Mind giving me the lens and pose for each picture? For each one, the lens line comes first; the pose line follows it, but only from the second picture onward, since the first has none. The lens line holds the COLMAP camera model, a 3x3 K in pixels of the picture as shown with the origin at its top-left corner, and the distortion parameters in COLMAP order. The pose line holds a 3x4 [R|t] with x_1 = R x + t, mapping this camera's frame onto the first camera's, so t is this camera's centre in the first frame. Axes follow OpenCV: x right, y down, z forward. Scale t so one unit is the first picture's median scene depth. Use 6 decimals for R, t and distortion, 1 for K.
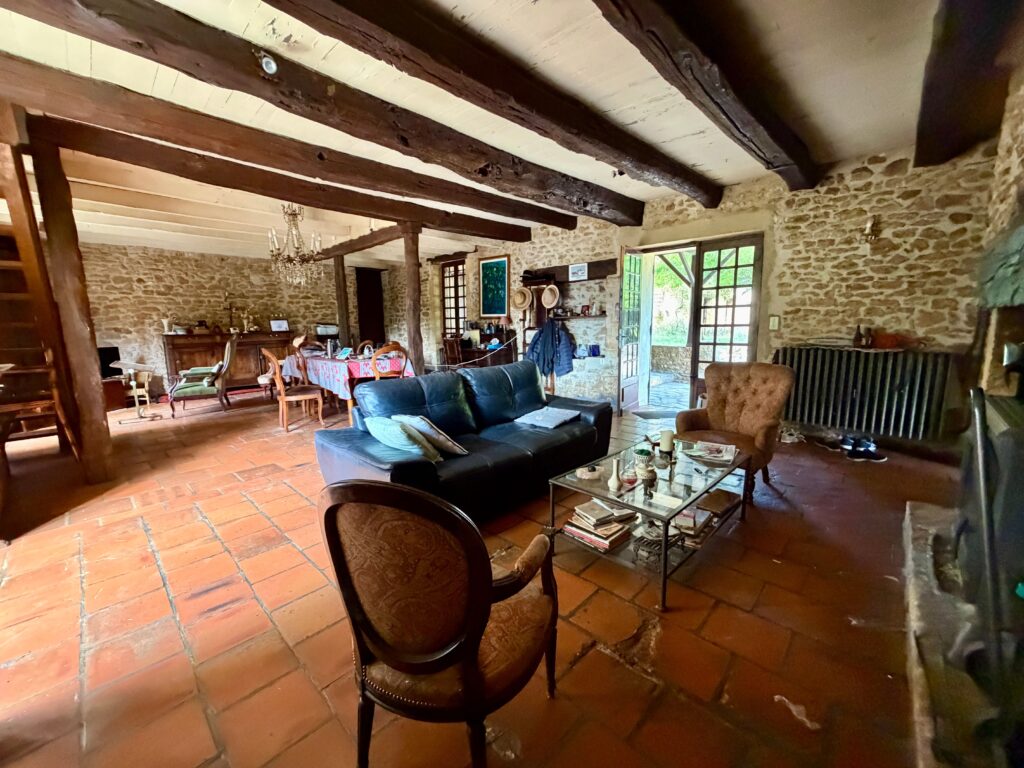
lens RADIAL K [[408.7, 0, 512.1], [0, 408.7, 386.7], [0, 0, 1]] dist [0.002278, 0.000150]
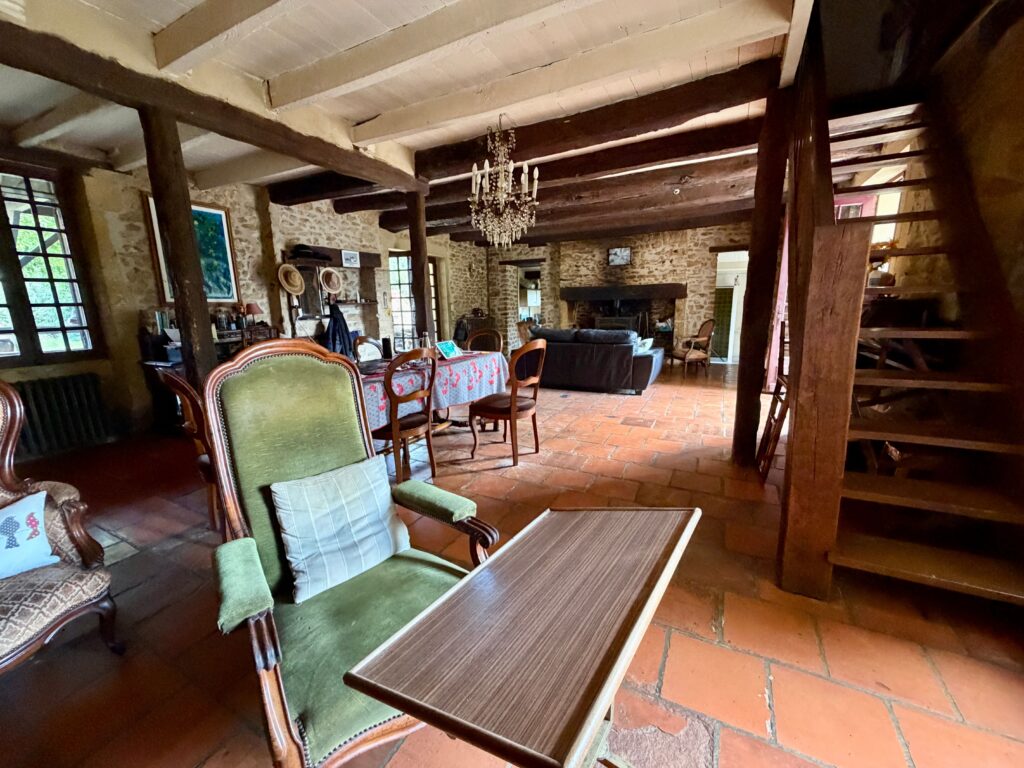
lens RADIAL K [[408.7, 0, 513.8], [0, 408.7, 383.5], [0, 0, 1]] dist [0.002278, 0.000150]
pose [[-0.283033, -0.164566, 0.944886, -0.981123], [0.181201, 0.958253, 0.221171, -0.141398], [-0.941838, 0.233813, -0.241397, 0.966044]]
